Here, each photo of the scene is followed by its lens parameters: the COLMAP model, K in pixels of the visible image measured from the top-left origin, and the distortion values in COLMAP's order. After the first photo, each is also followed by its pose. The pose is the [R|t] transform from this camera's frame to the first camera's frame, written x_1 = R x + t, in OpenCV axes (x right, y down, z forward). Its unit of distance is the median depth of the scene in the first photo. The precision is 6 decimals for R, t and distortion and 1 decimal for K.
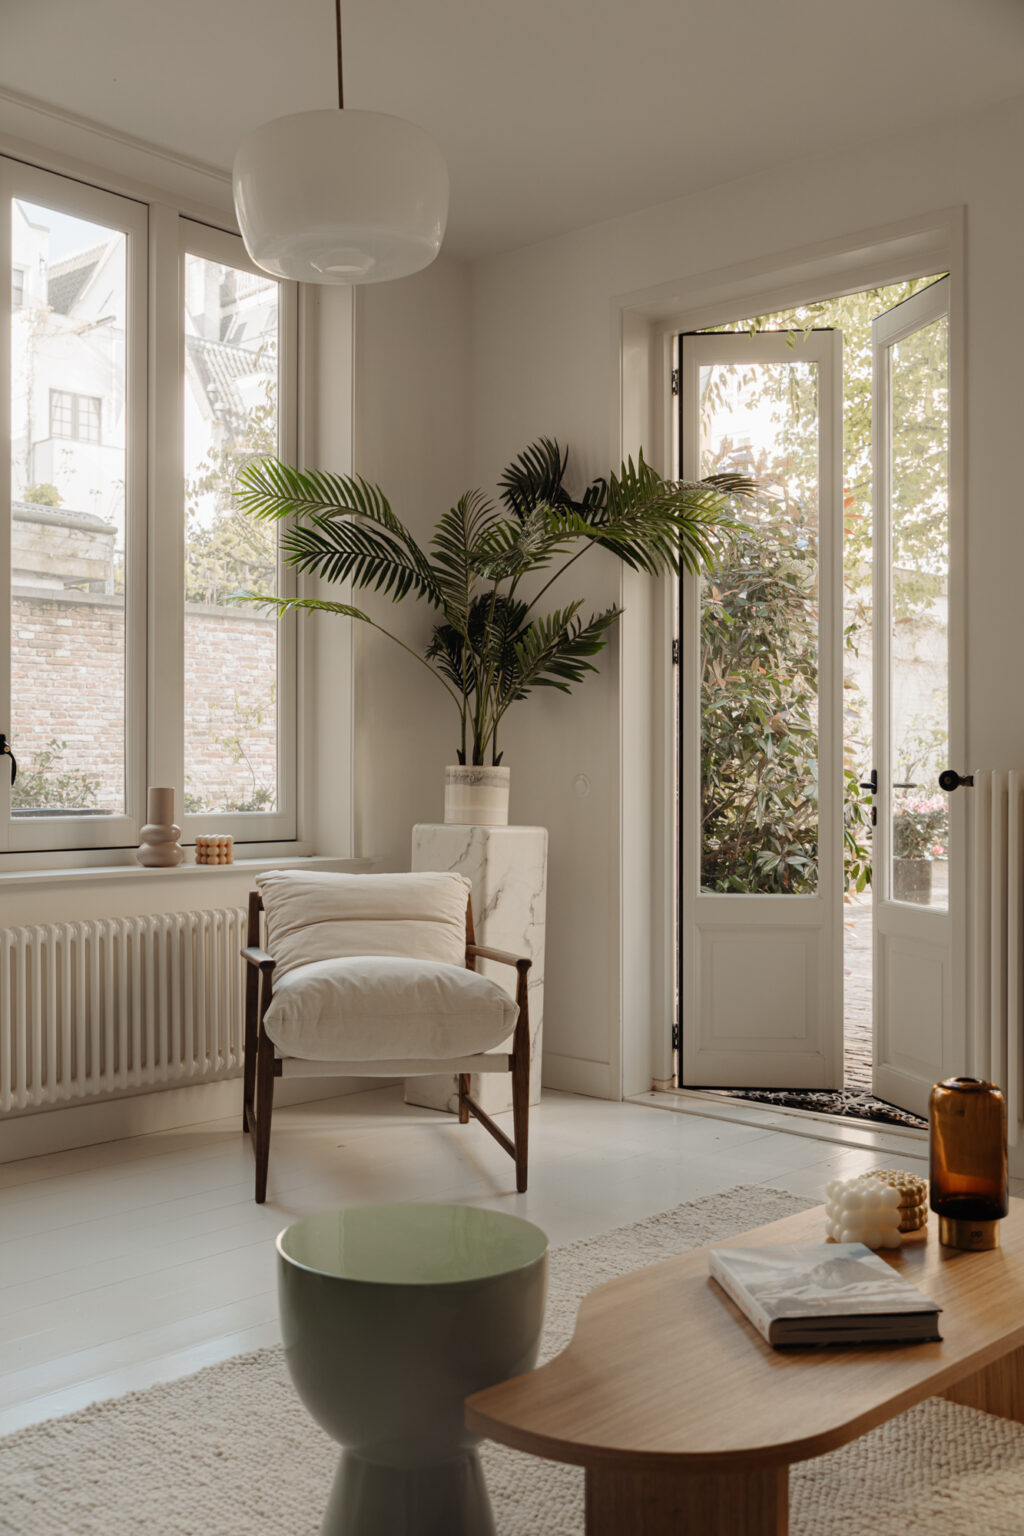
lens RADIAL K [[1491.8, 0, 498.0], [0, 1491.8, 774.8], [0, 0, 1]] dist [-0.003006, 0.000000]
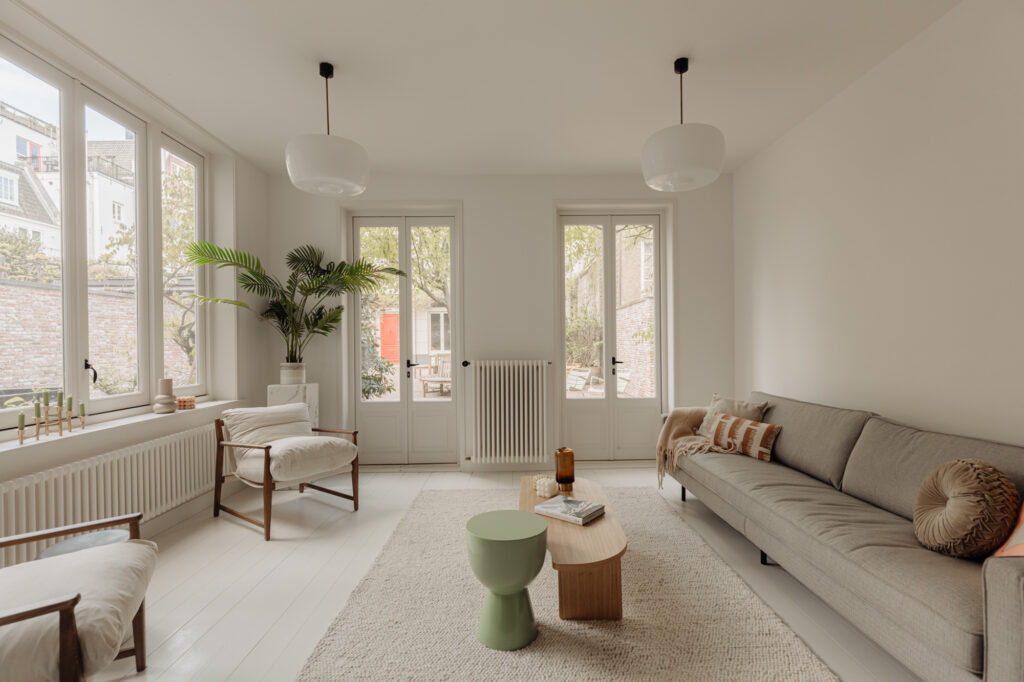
lens RADIAL K [[464.3, 0, 517.7], [0, 464.3, 343.7], [0, 0, 1]] dist [0.014785, -0.002749]
pose [[0.733788, -0.013145, 0.679251, -0.303705], [0.014462, 0.999888, 0.003727, -0.039079], [-0.679224, 0.007089, 0.733896, 0.088614]]
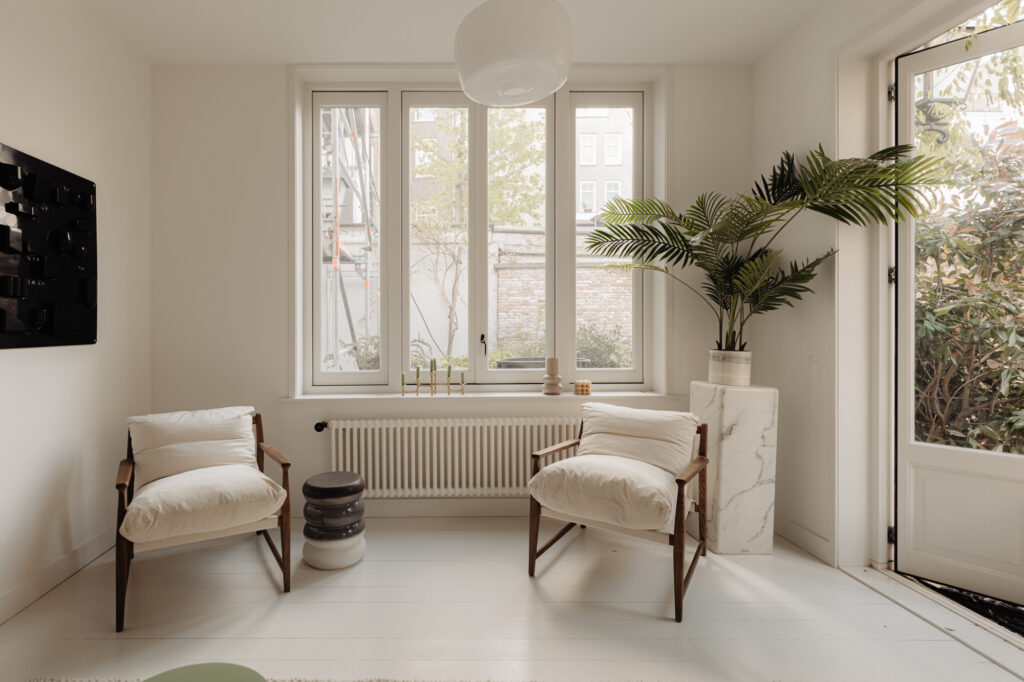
lens RADIAL K [[520.0, 0, 445.5], [0, 520.0, 329.9], [0, 0, 1]] dist [0.008792, -0.002688]
pose [[0.679058, 0.000920, -0.734084, 0.215800], [0.003993, 0.999980, 0.004946, -0.035659], [0.734074, -0.006290, 0.679041, 0.350933]]
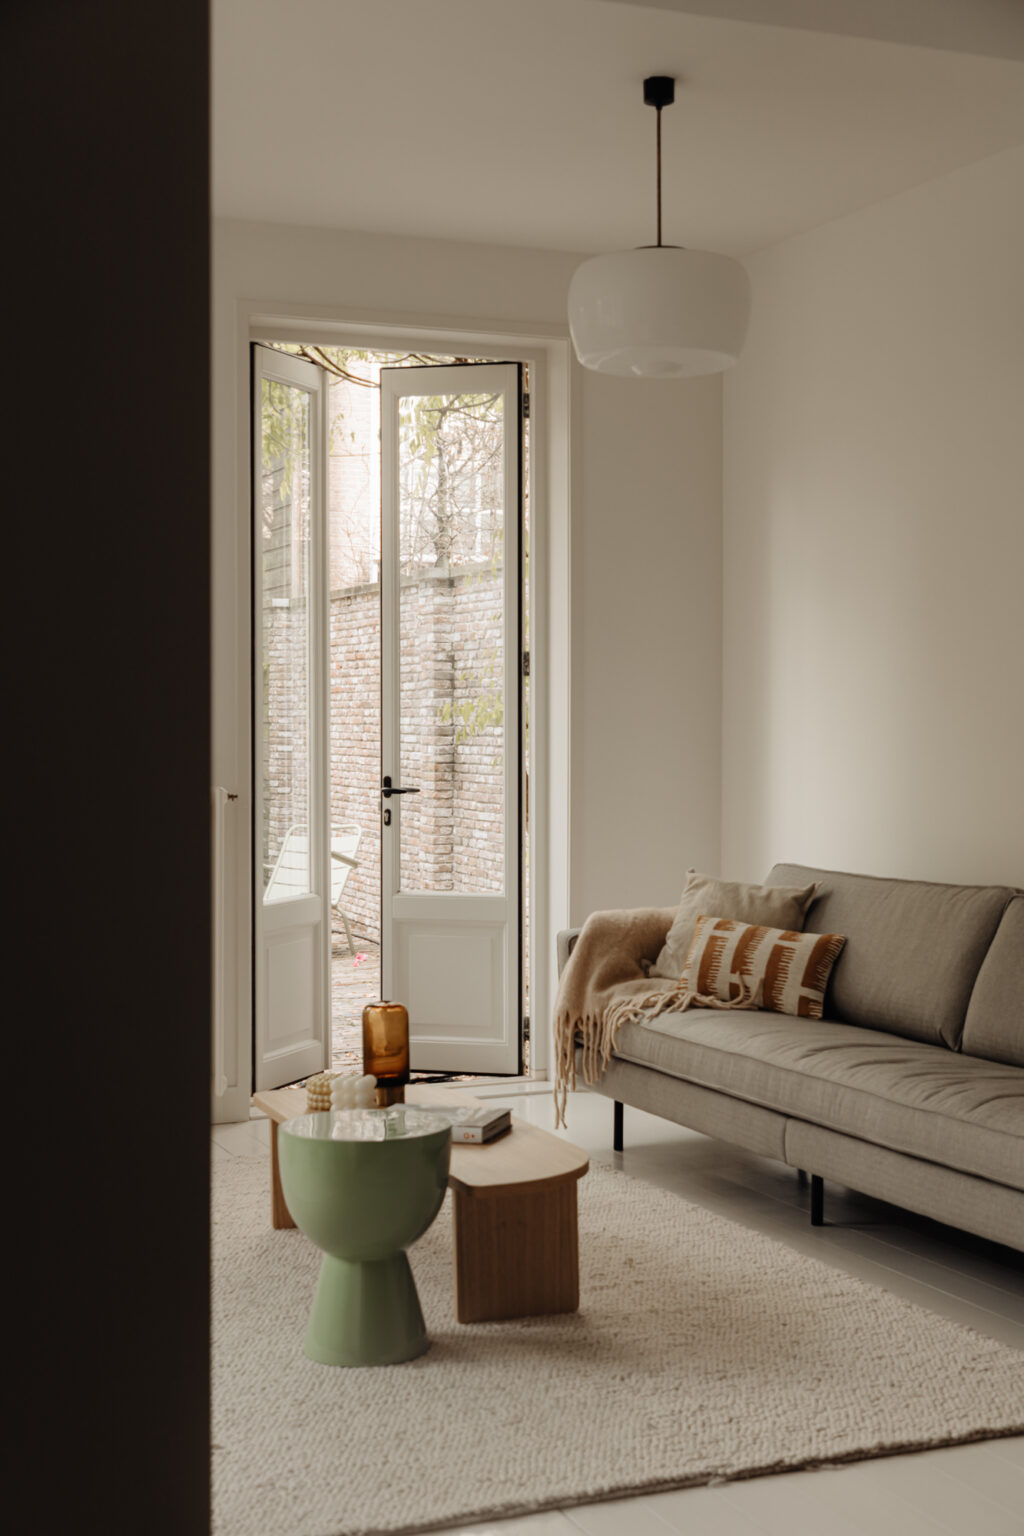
lens RADIAL K [[2059.8, 0, 524.2], [0, 2059.8, 799.4], [0, 0, 1]] dist [0.055491, 0.000000]
pose [[0.418894, -0.039905, 0.907158, -0.799841], [0.005476, 0.999127, 0.041422, -0.050342], [-0.908019, -0.012384, 0.418747, -0.025741]]
